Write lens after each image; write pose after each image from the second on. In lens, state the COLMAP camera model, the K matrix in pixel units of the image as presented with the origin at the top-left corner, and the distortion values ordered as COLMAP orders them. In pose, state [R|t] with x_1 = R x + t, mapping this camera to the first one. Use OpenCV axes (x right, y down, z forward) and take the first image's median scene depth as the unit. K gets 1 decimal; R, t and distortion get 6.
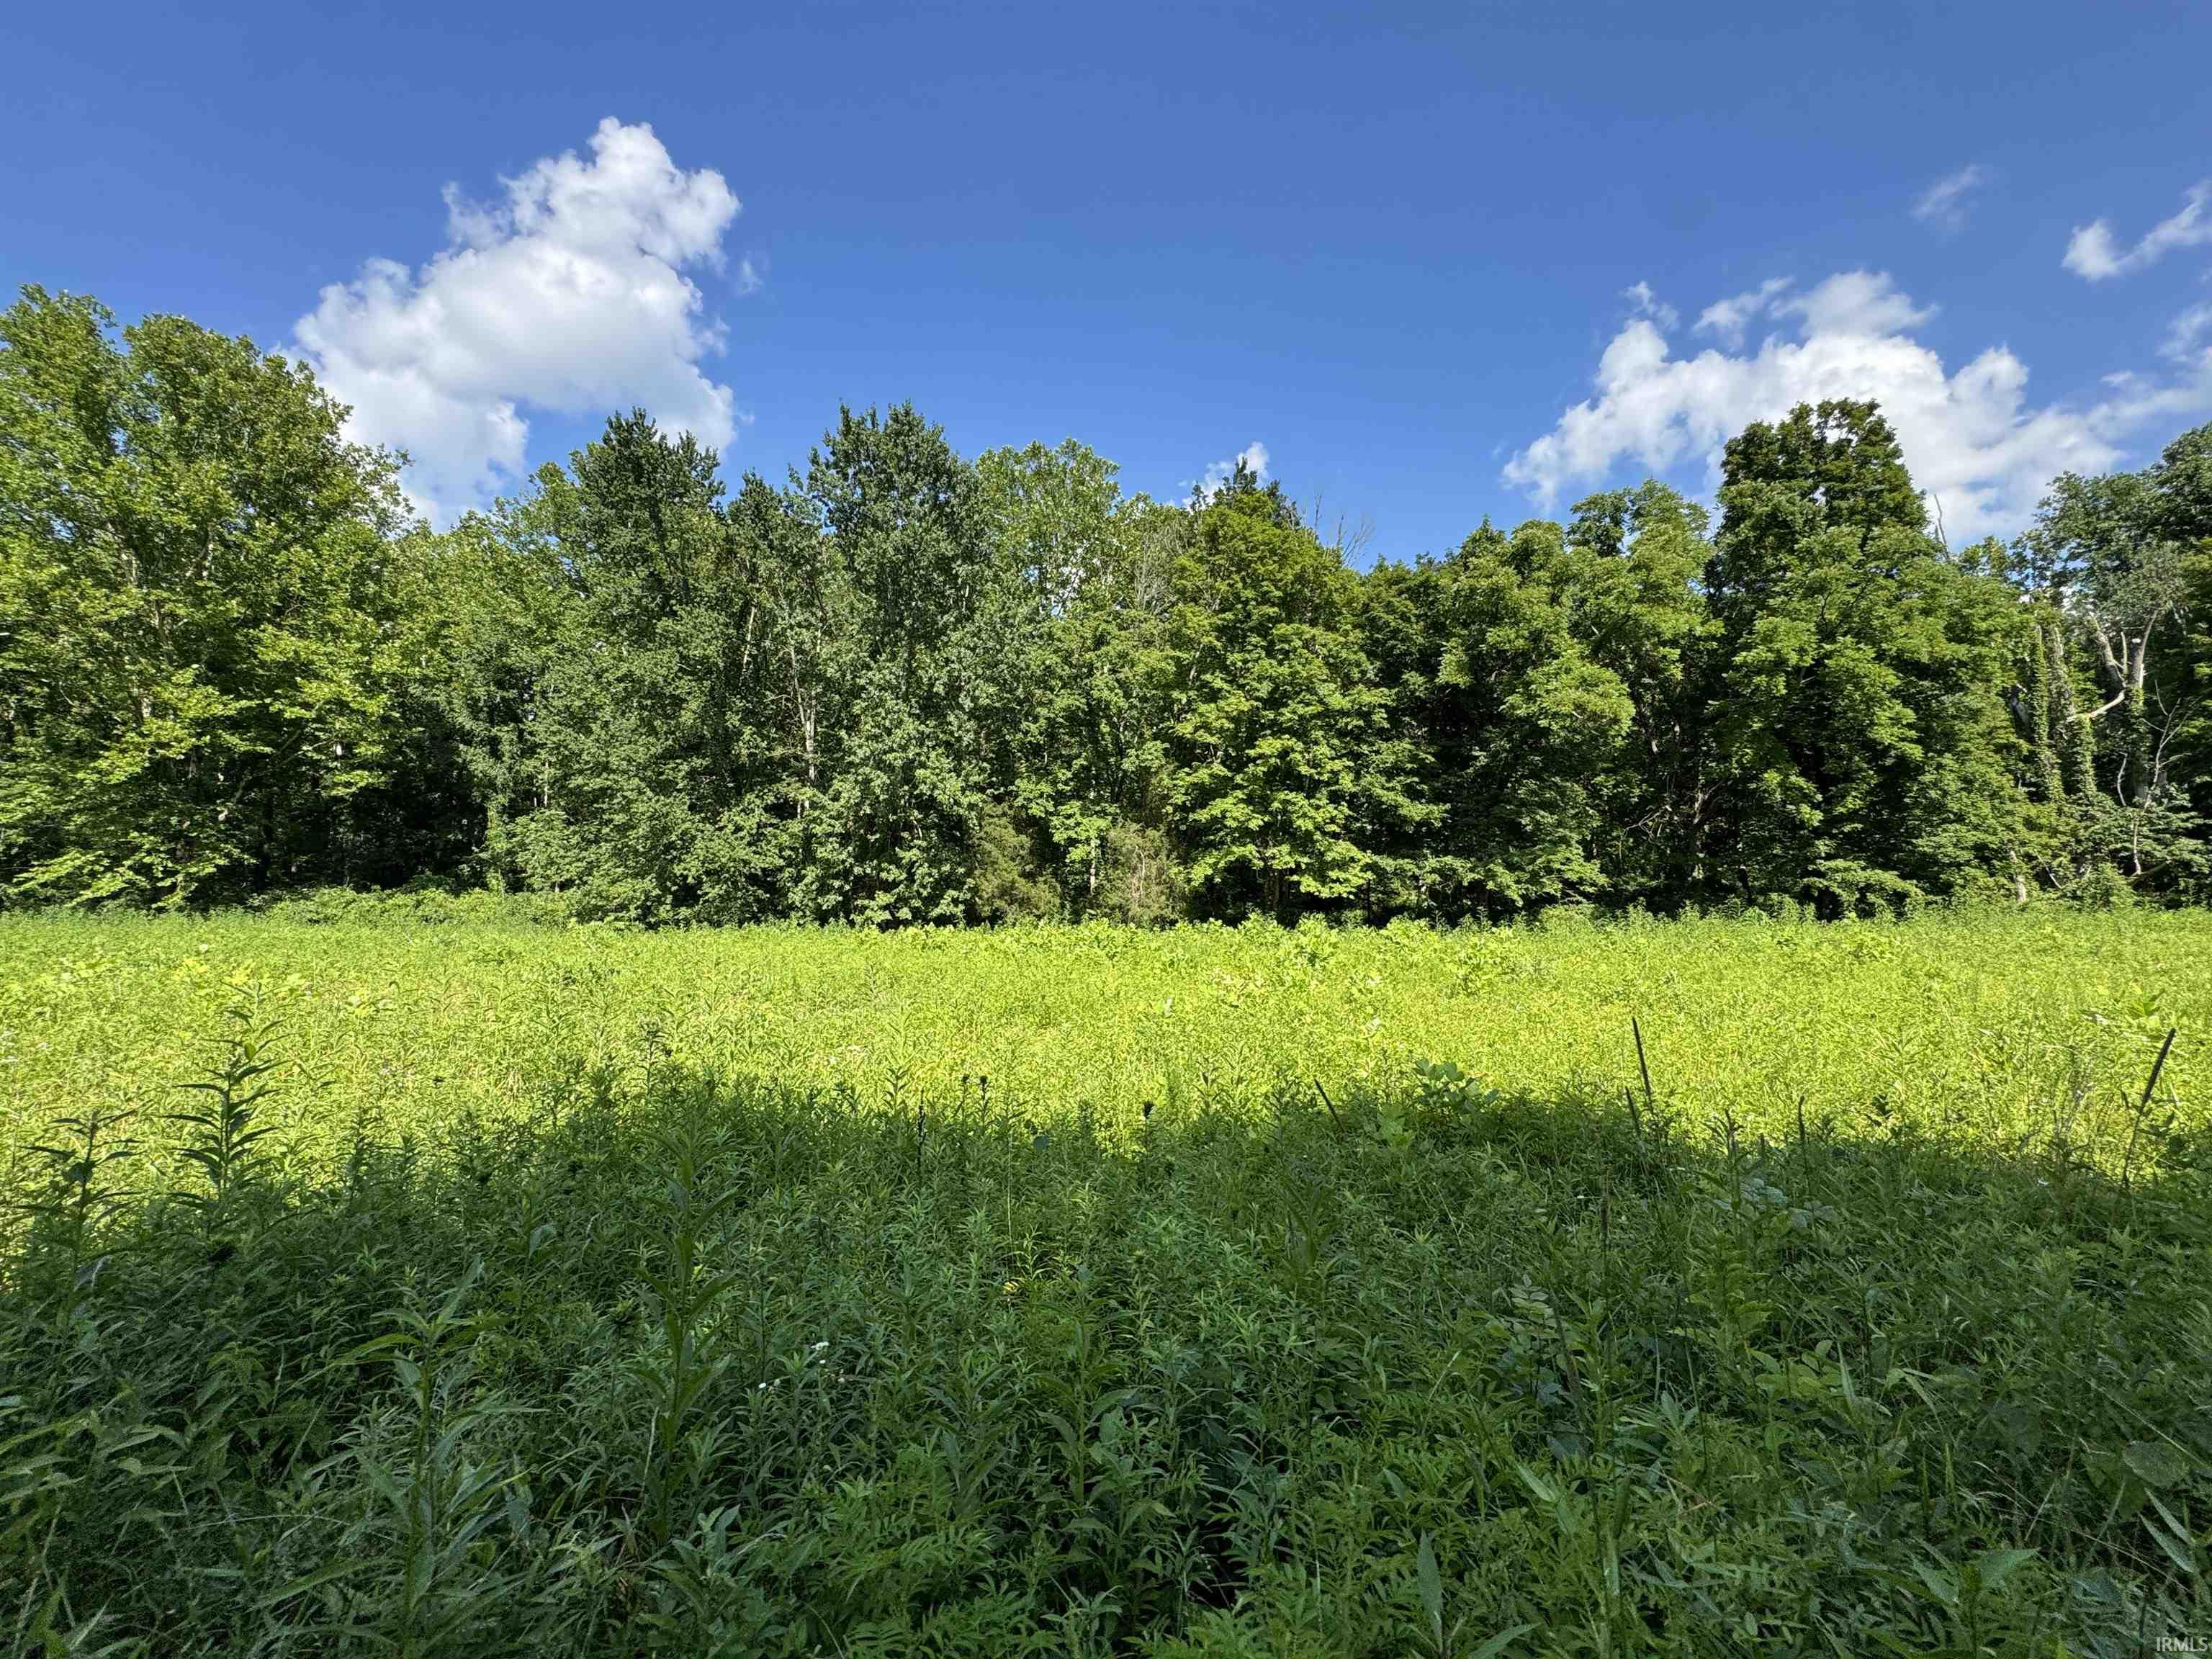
lens RADIAL K [[882.4, 0, 1103.3], [0, 882.4, 829.3], [0, 0, 1]] dist [-0.002862, 0.000971]
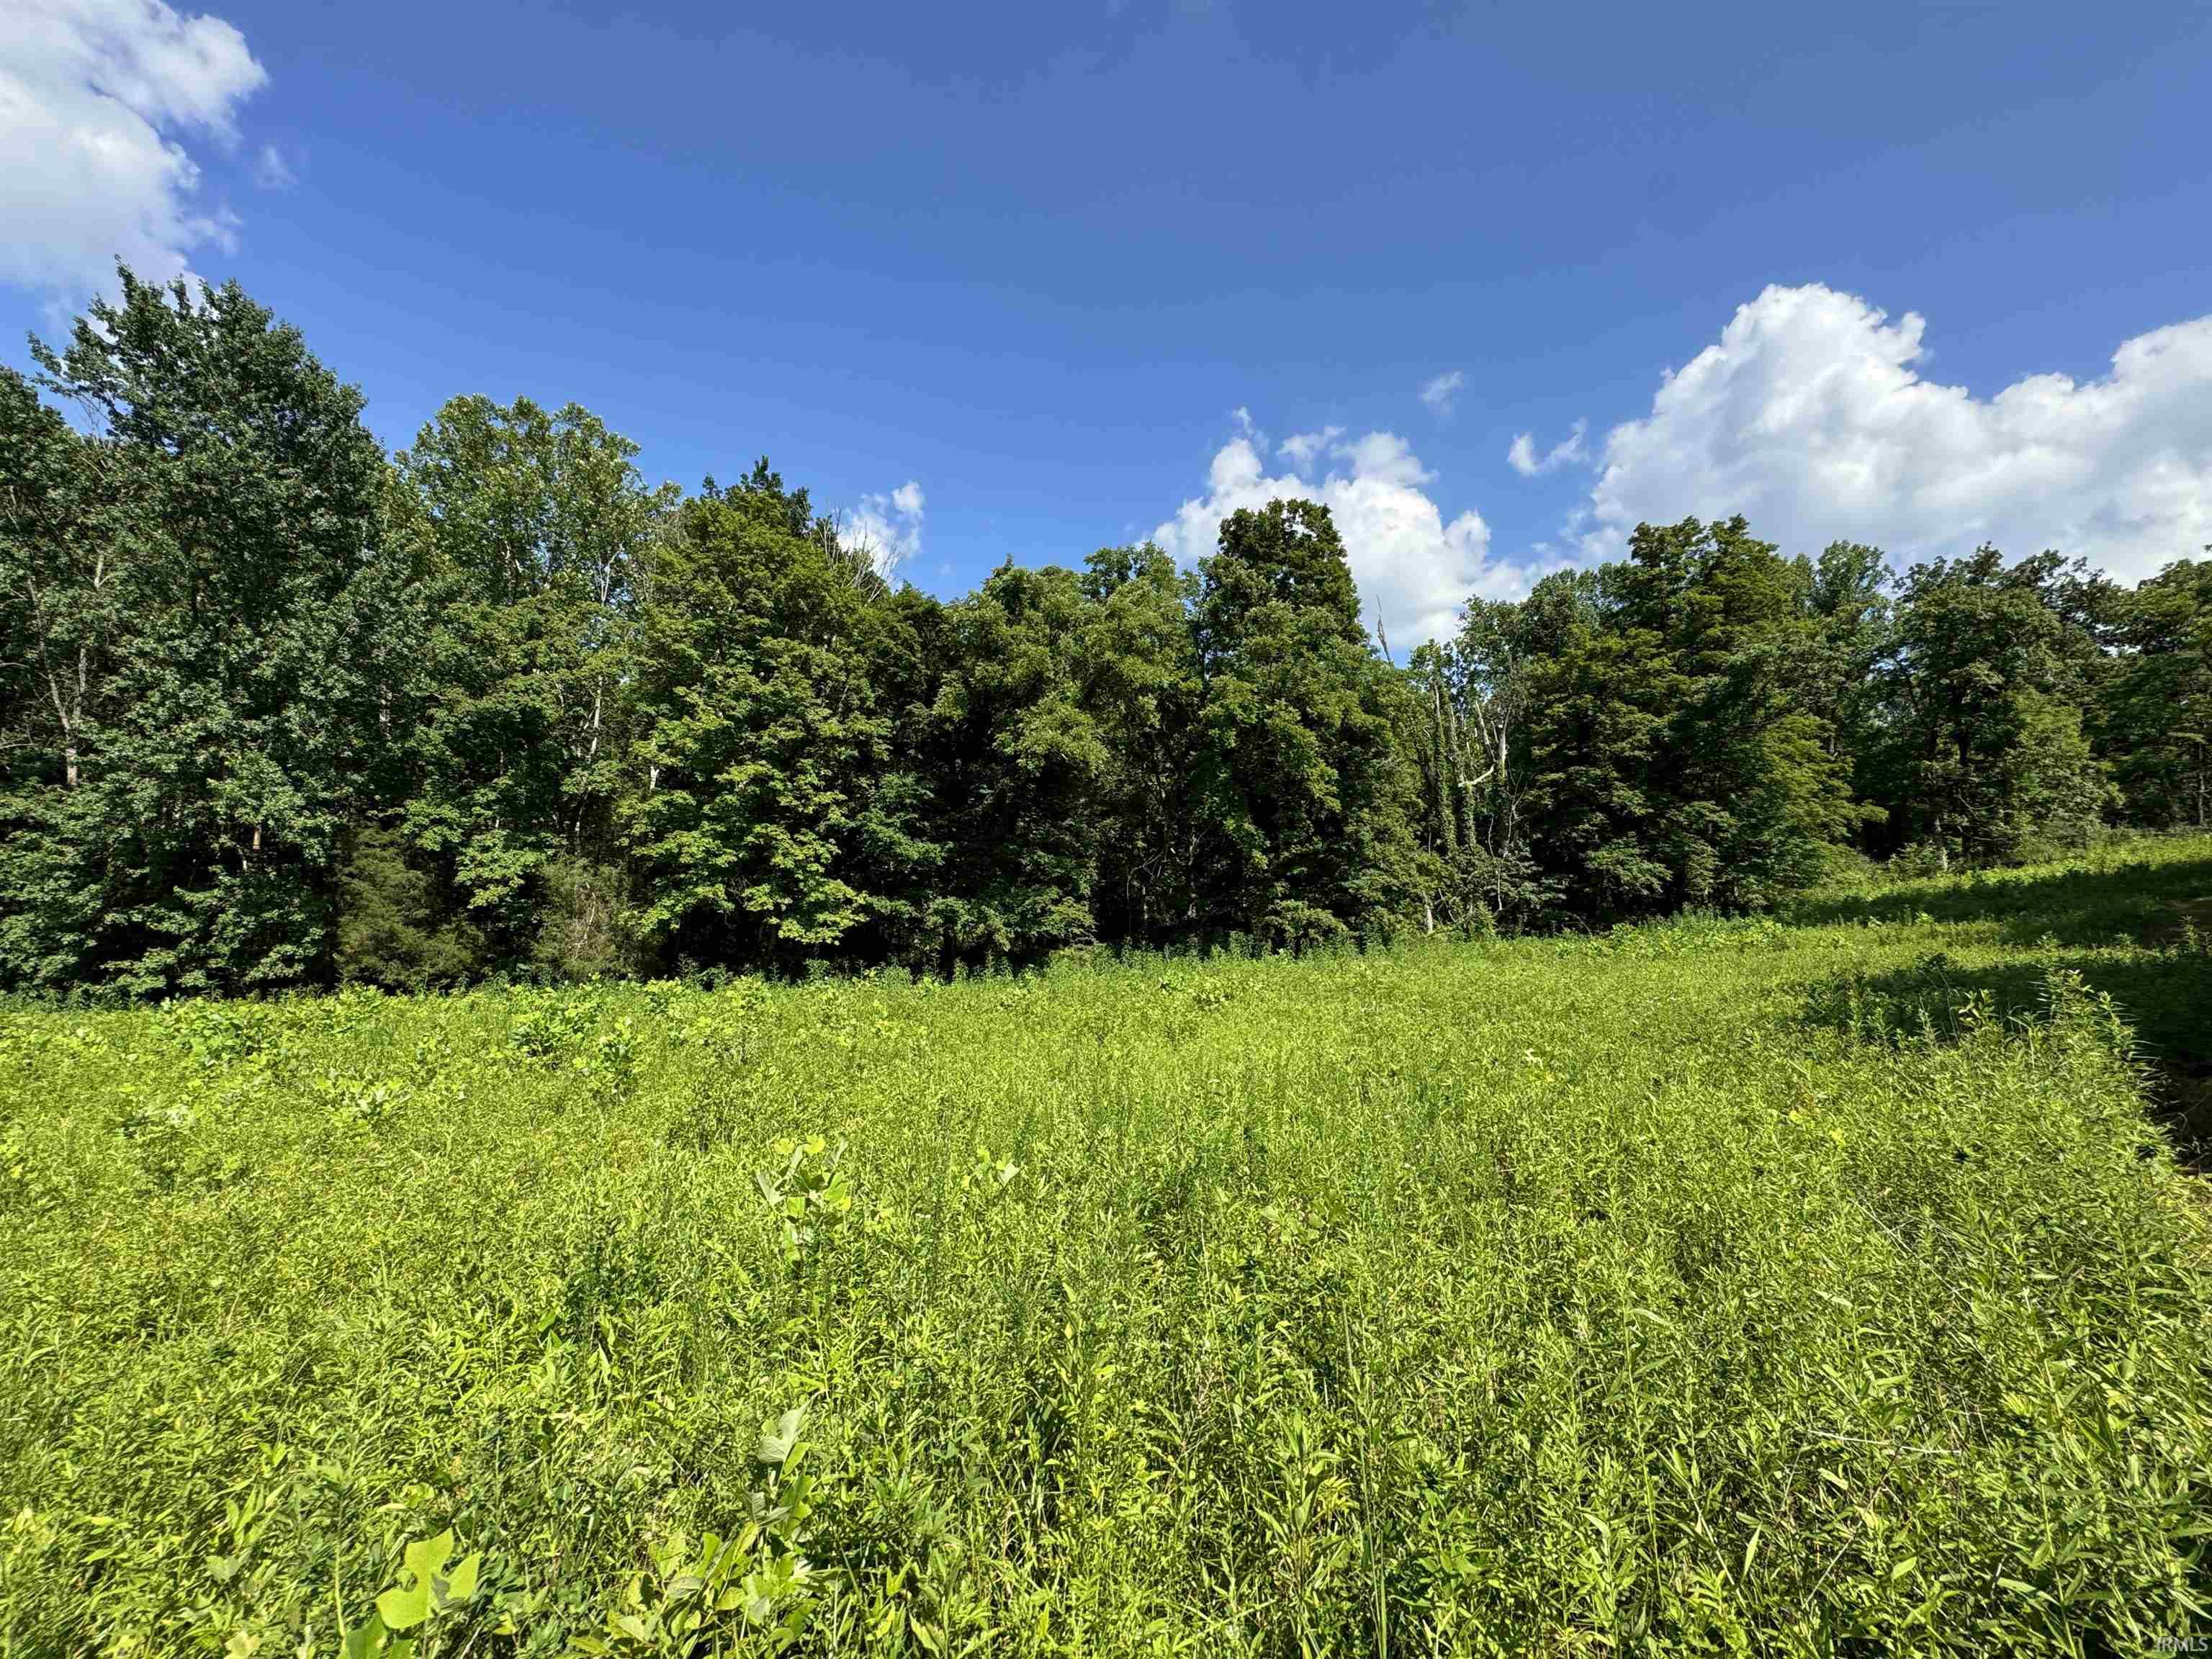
lens RADIAL K [[882.4, 0, 1098.9], [0, 882.4, 826.9], [0, 0, 1]] dist [-0.002862, 0.000971]
pose [[0.924536, 0.028340, 0.380039, 0.174836], [-0.011455, 0.998847, -0.046618, -0.002609], [-0.380922, 0.038747, 0.923795, 0.054154]]
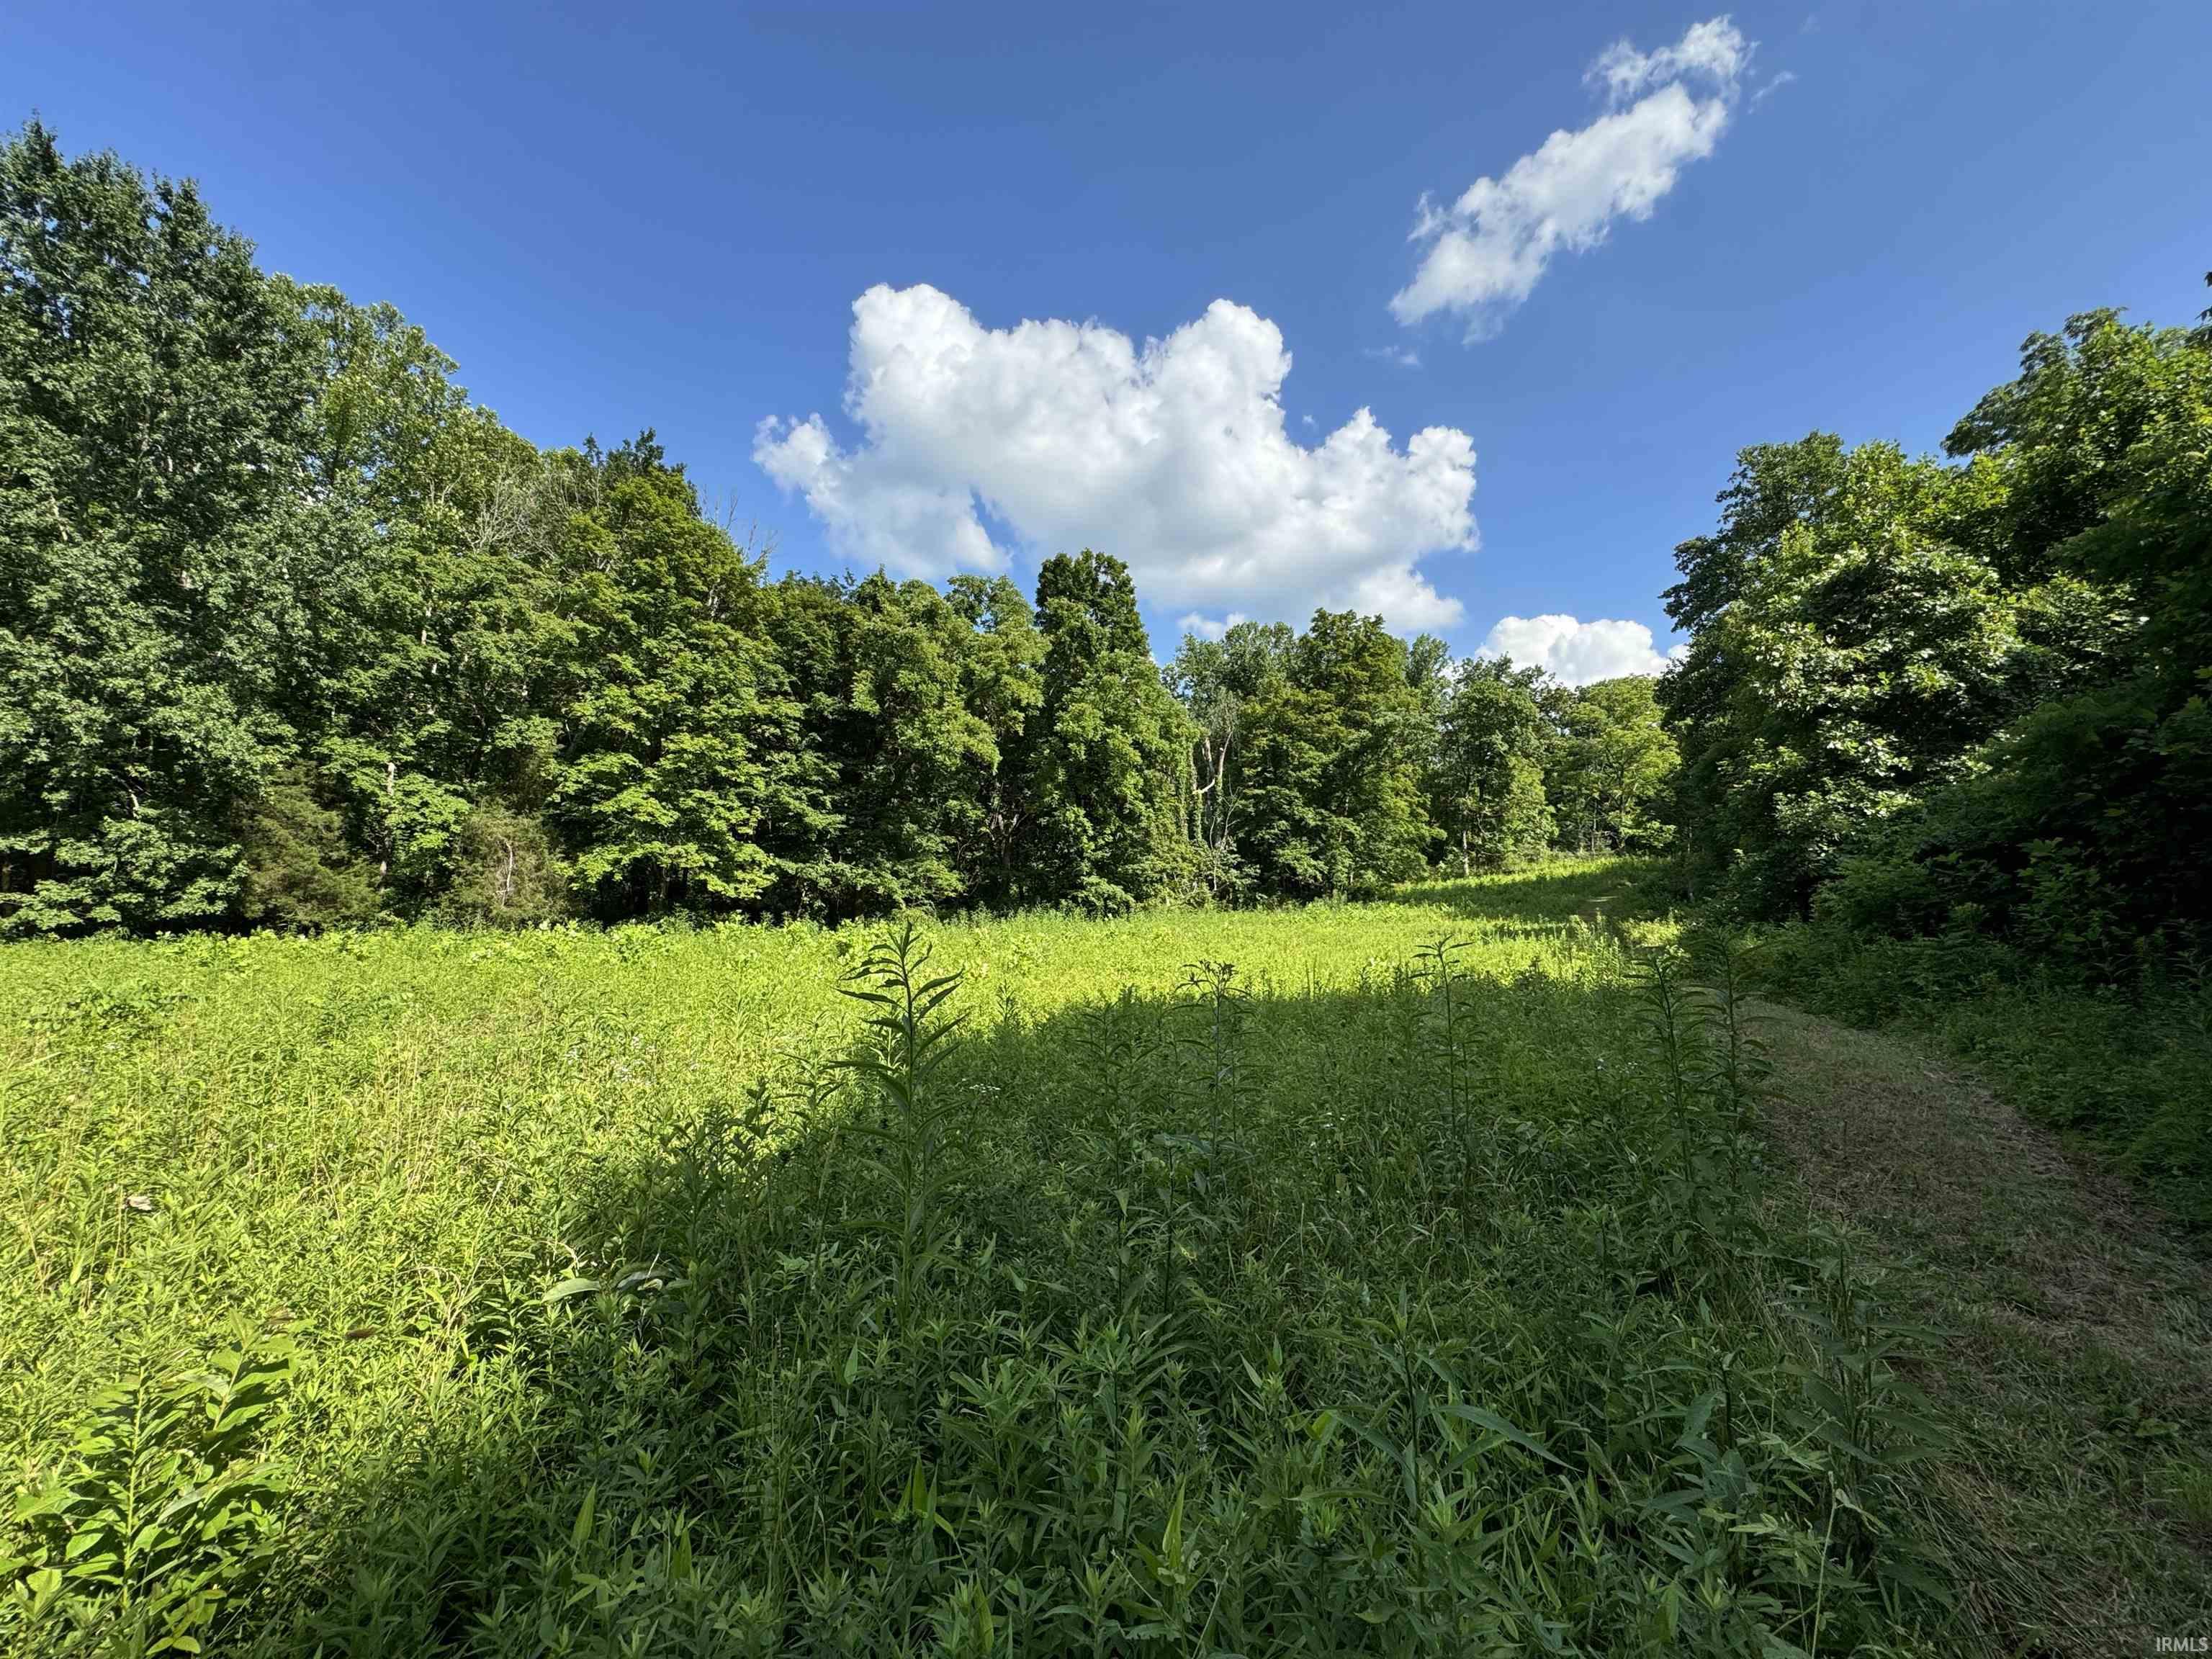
lens RADIAL K [[882.4, 0, 1104.7], [0, 882.4, 829.8], [0, 0, 1]] dist [-0.002862, 0.000971]
pose [[0.700962, 0.067462, 0.710001, -0.168479], [-0.067945, 0.997305, -0.027681, -0.001975], [-0.709955, -0.028838, 0.703656, -0.018584]]
